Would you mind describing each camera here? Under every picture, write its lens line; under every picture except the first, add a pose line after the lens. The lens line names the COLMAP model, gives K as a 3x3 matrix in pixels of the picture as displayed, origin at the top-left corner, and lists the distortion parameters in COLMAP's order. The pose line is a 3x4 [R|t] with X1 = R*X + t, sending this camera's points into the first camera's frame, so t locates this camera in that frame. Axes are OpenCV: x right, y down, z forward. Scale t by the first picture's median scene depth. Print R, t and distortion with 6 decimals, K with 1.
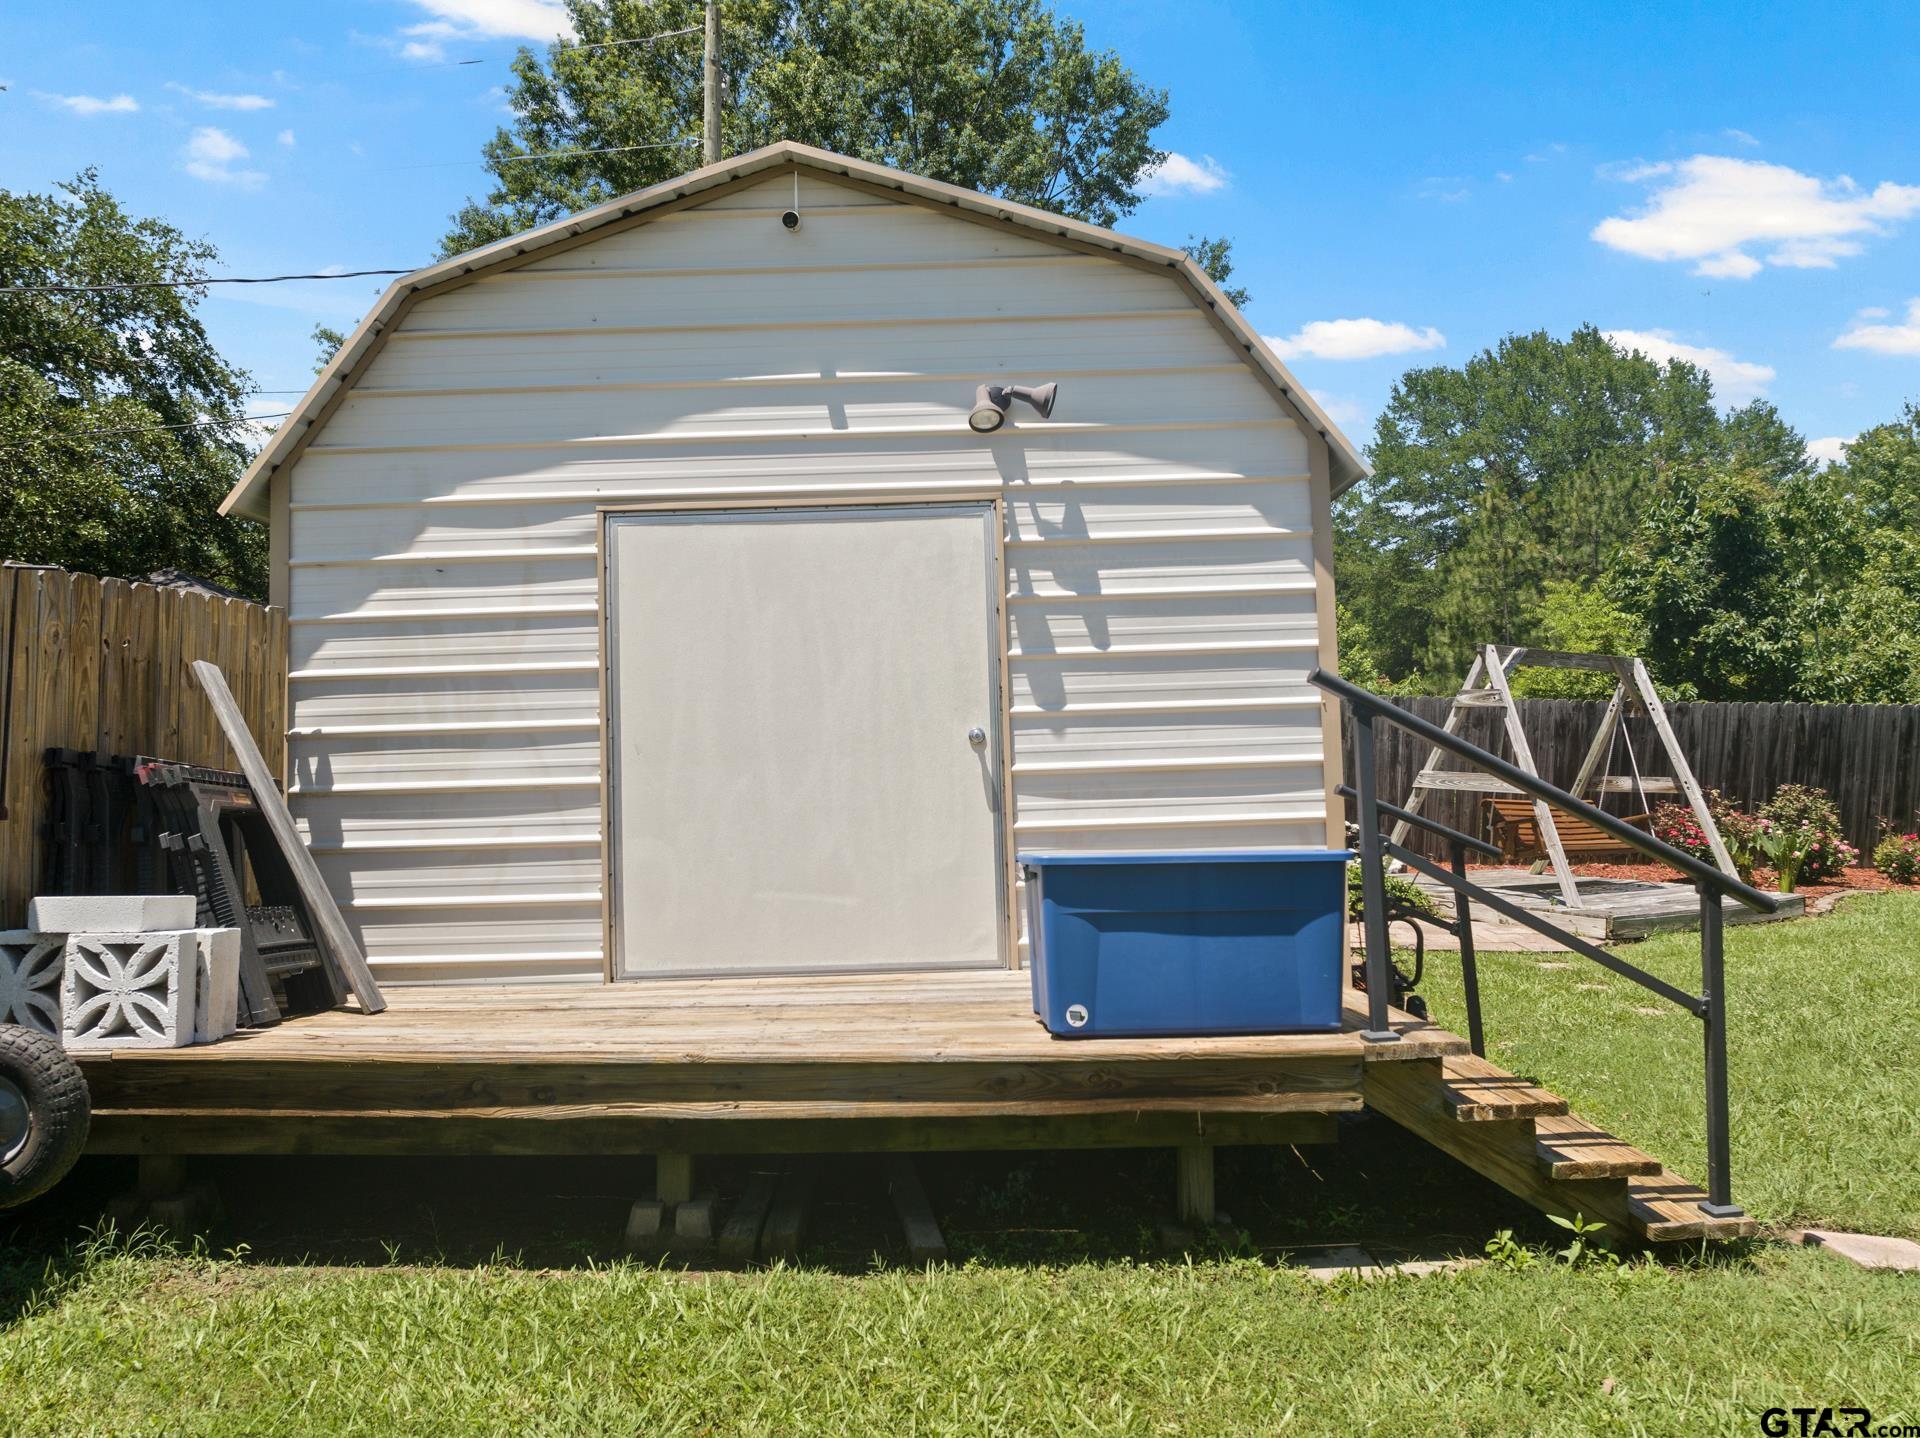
lens RADIAL K [[1358.4, 0, 960.0], [0, 1358.4, 719.0], [0, 0, 1]] dist [-0.067724, 0.036533]
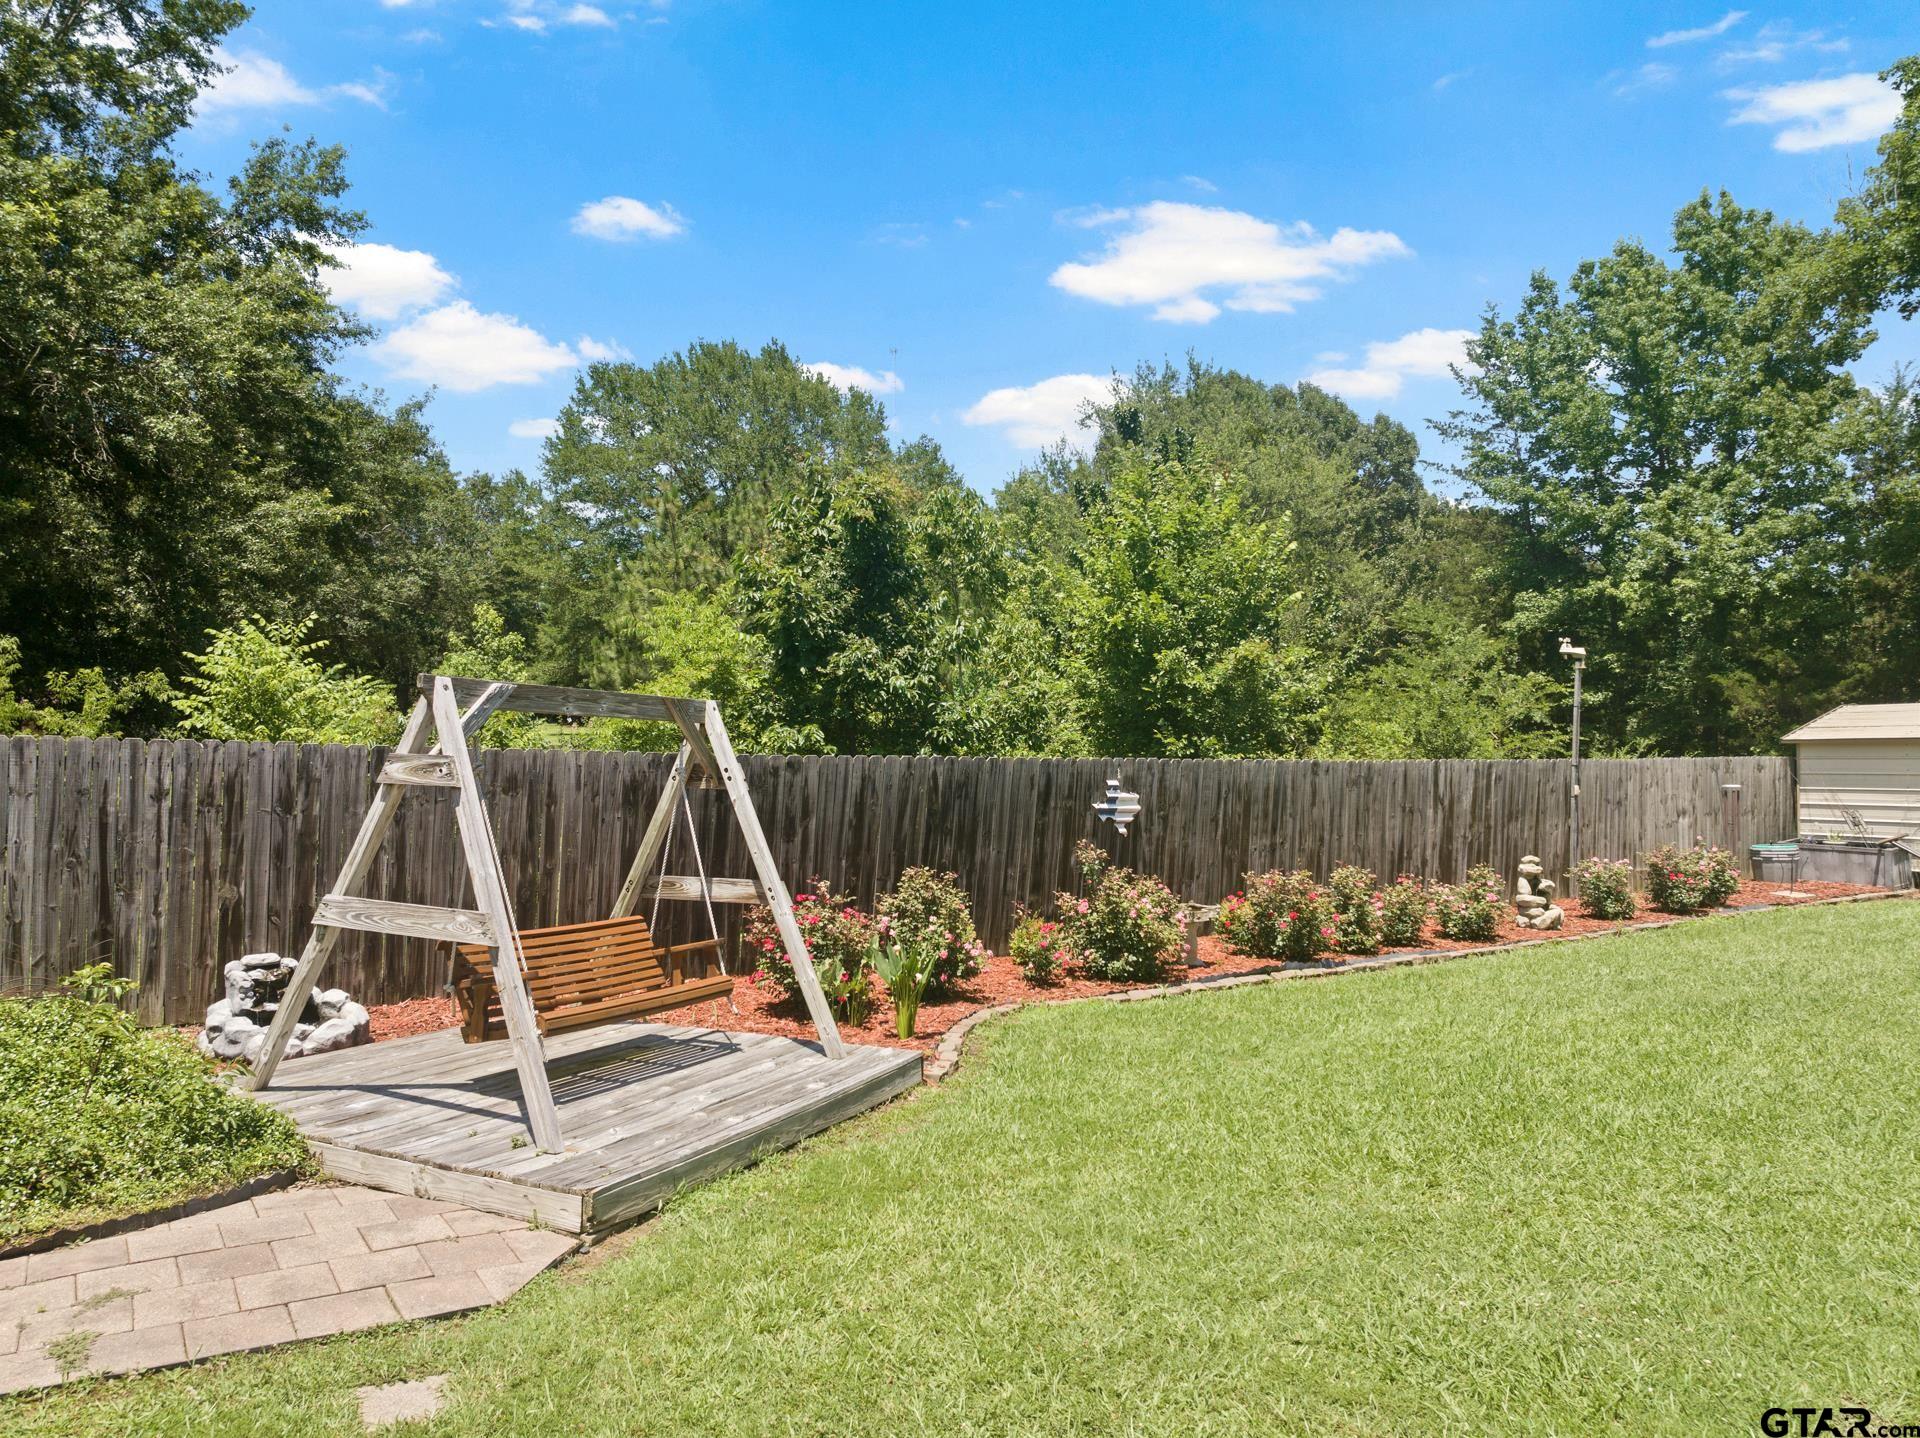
lens RADIAL K [[1358.4, 0, 960.0], [0, 1358.4, 719.0], [0, 0, 1]] dist [-0.067724, 0.036533]
pose [[0.845531, 0.015867, 0.533690, 0.181747], [-0.012582, 0.999873, -0.009793, -0.022790], [-0.533778, 0.001565, 0.845623, 0.261462]]
